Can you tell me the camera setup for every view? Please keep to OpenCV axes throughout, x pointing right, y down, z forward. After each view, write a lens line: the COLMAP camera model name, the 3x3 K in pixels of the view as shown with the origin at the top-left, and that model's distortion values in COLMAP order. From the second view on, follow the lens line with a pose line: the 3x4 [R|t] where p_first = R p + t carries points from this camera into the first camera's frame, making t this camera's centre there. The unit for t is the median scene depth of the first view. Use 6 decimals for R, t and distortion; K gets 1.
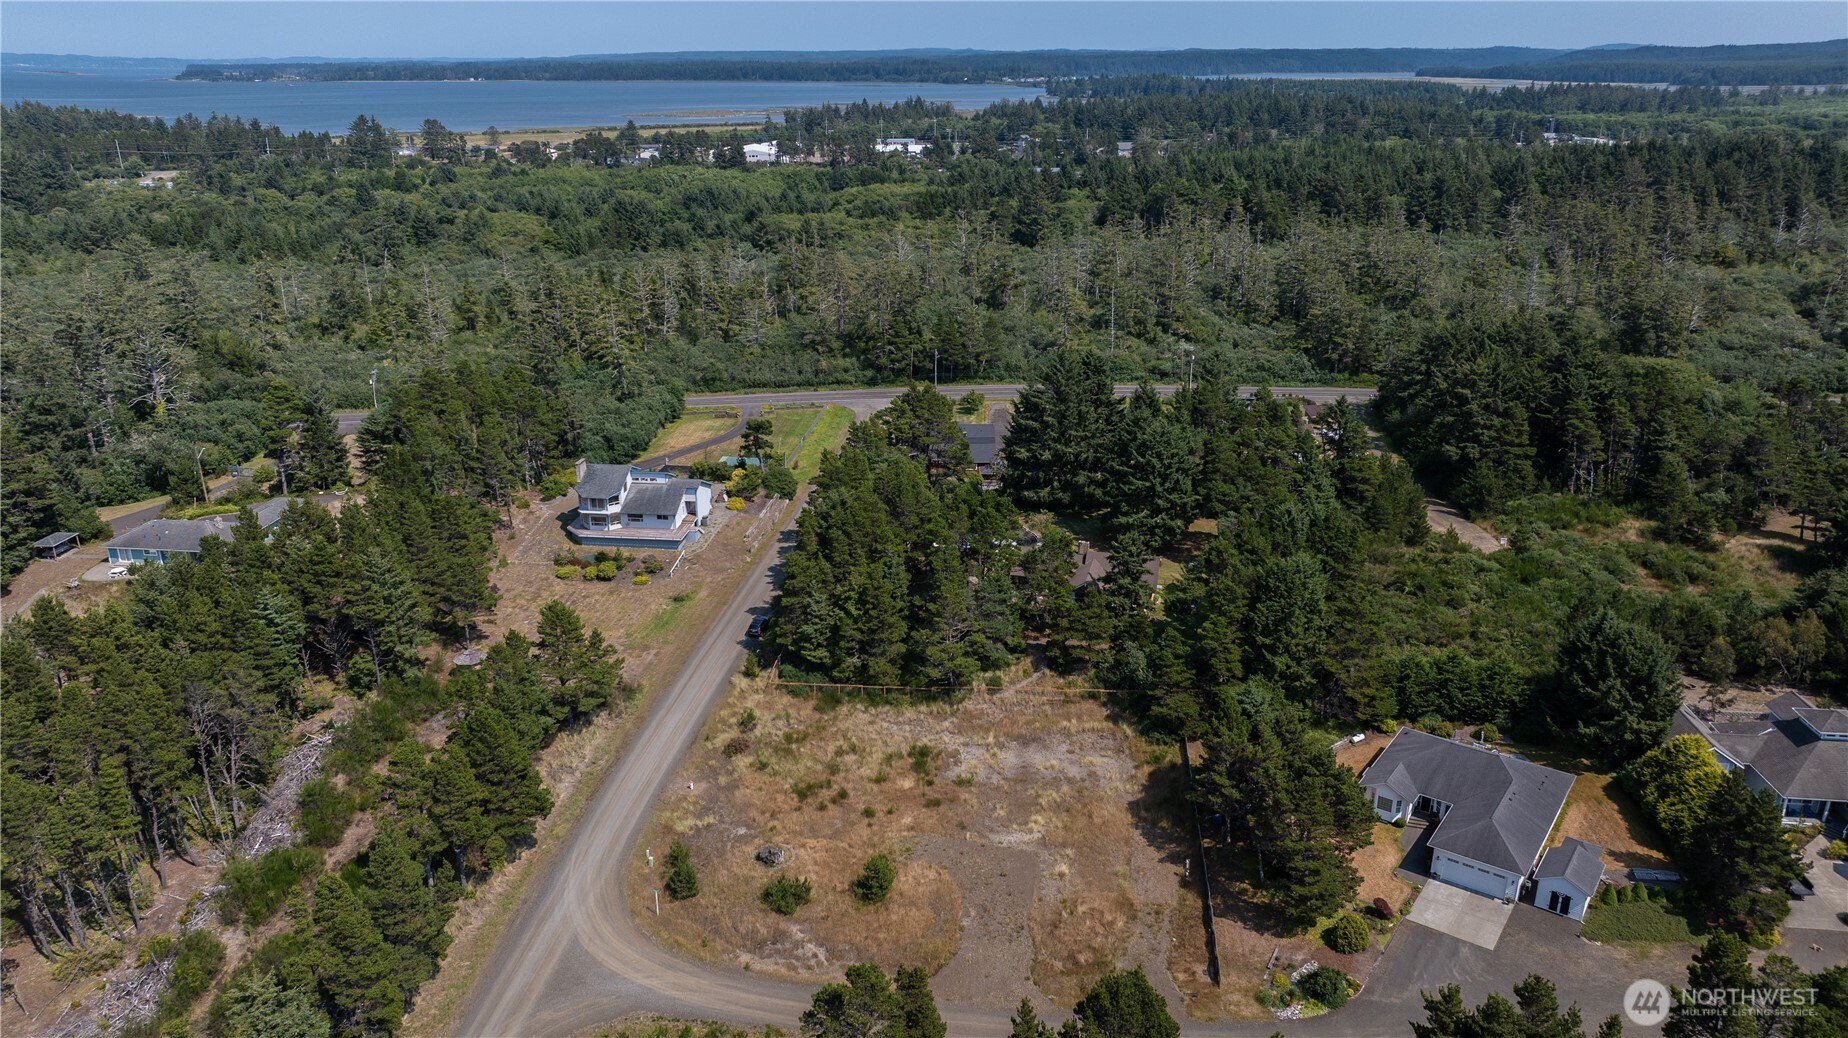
lens RADIAL K [[1297.6, 0, 916.2], [0, 1297.6, 503.9], [0, 0, 1]] dist [-0.029642, 0.011899]
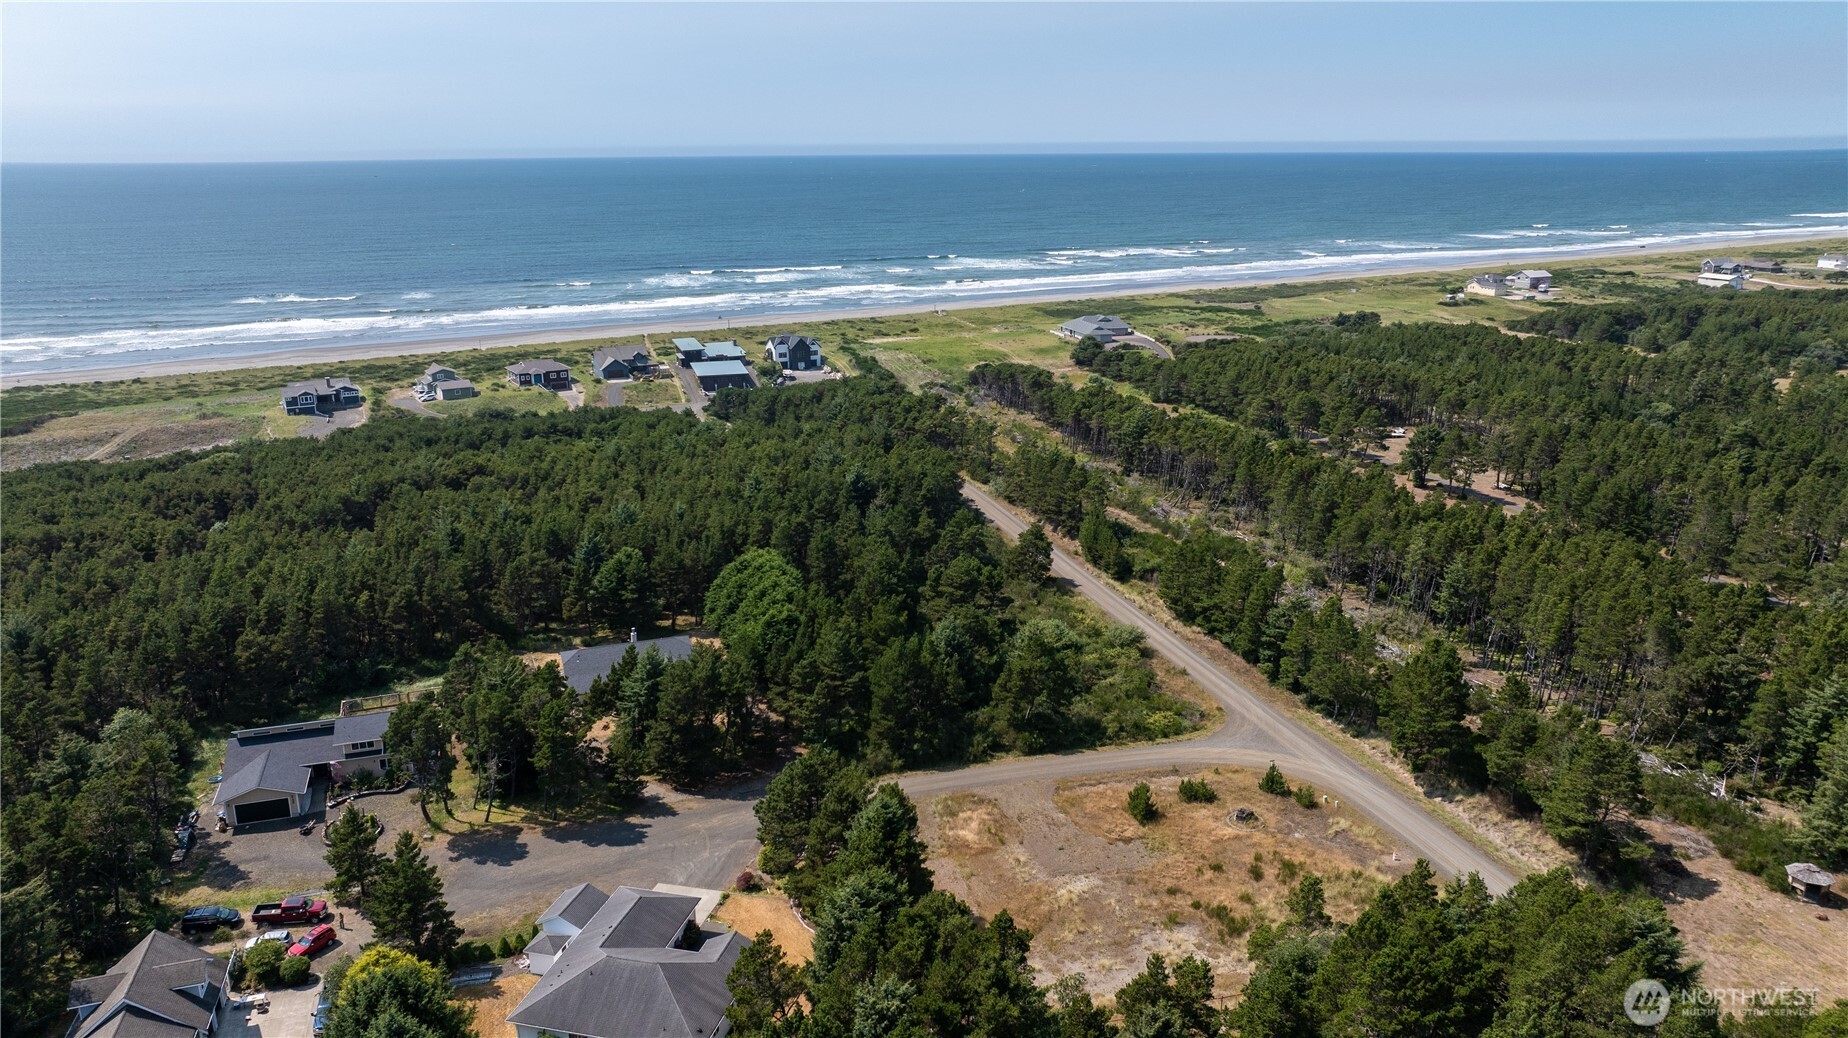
lens RADIAL K [[1297.6, 0, 906.5], [0, 1297.6, 522.6], [0, 0, 1]] dist [-0.029642, 0.011899]
pose [[-0.922904, 0.122248, -0.365107, 0.479063], [-0.111889, 0.822182, 0.558119, -0.481761], [0.368414, 0.555942, -0.745117, 1.355652]]
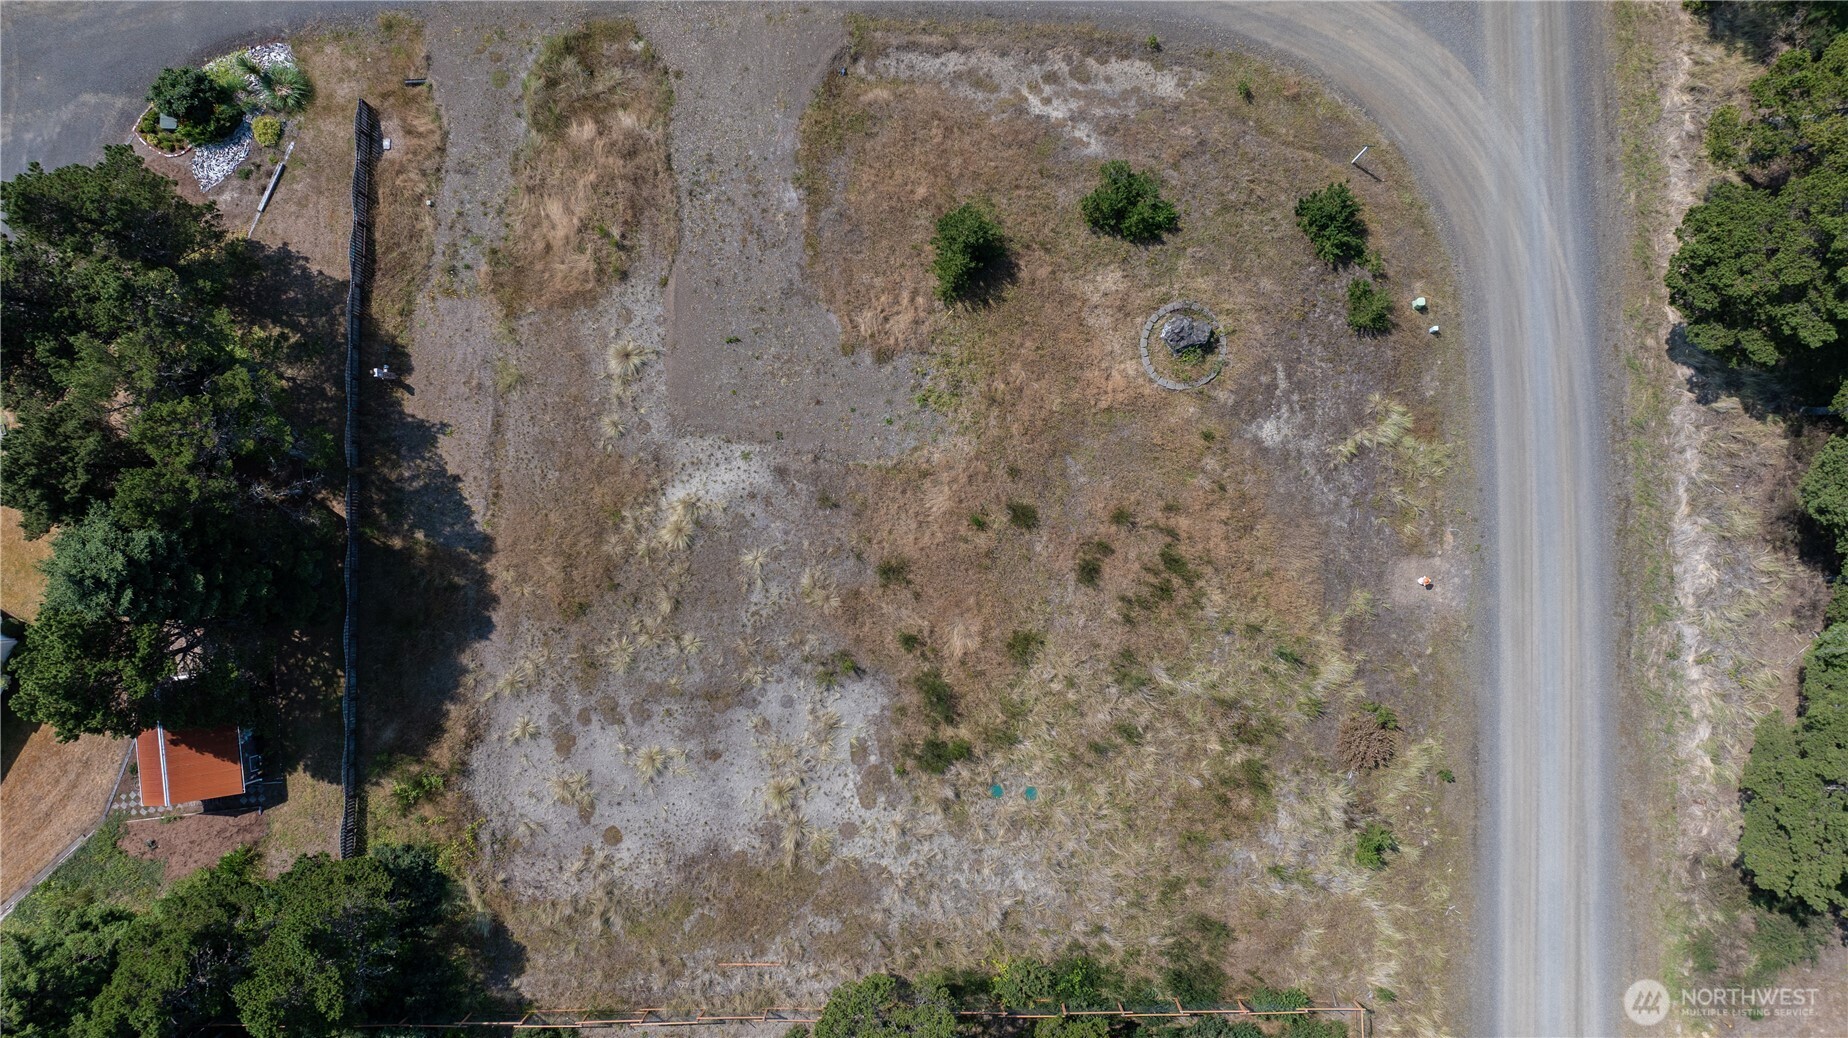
lens RADIAL K [[1297.6, 0, 911.5], [0, 1297.6, 515.7], [0, 0, 1]] dist [-0.029642, 0.011899]
pose [[-0.991511, 0.127630, 0.024820, -0.007180], [-0.014653, -0.299360, 0.954028, -0.194008], [0.129193, 0.945566, 0.298689, 0.754559]]
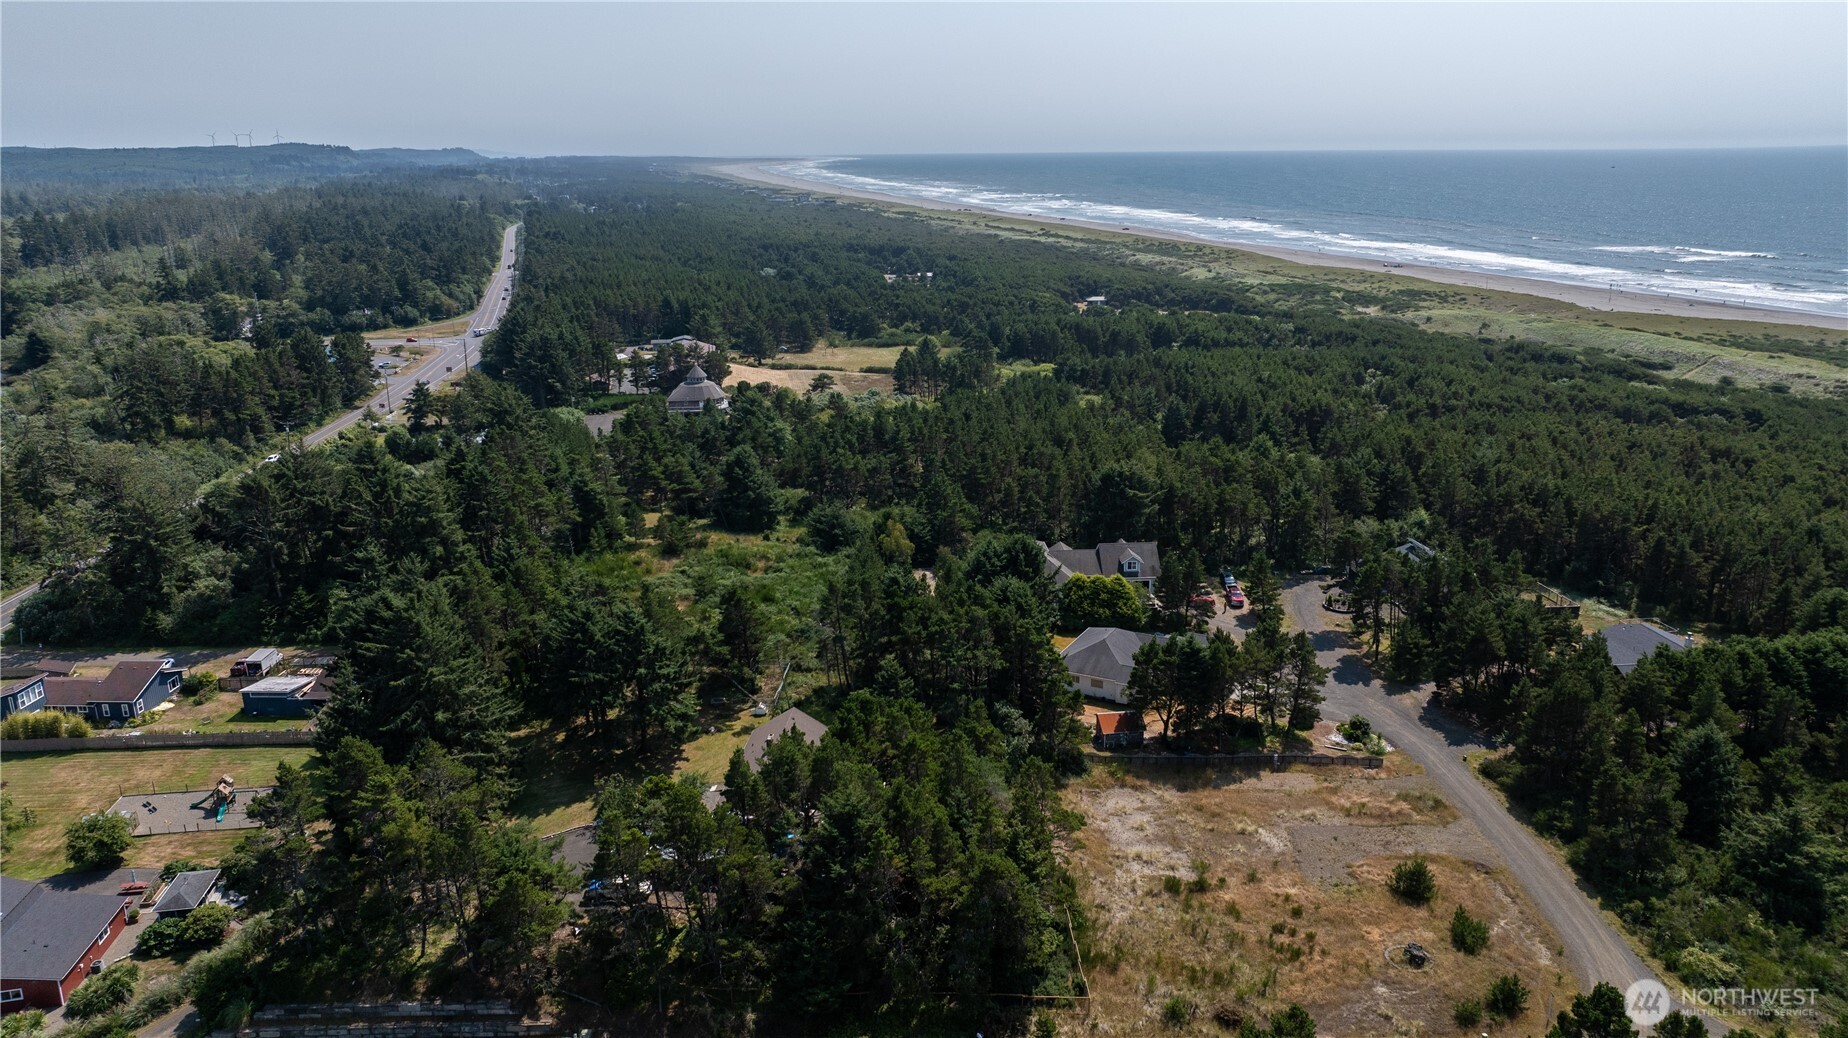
lens RADIAL K [[1297.6, 0, 913.5], [0, 1297.6, 519.2], [0, 0, 1]] dist [-0.029642, 0.011899]
pose [[-0.148004, -0.267233, 0.952198, -0.748386], [0.334468, 0.892545, 0.302480, -0.370664], [-0.930712, 0.363248, -0.042719, 1.066734]]
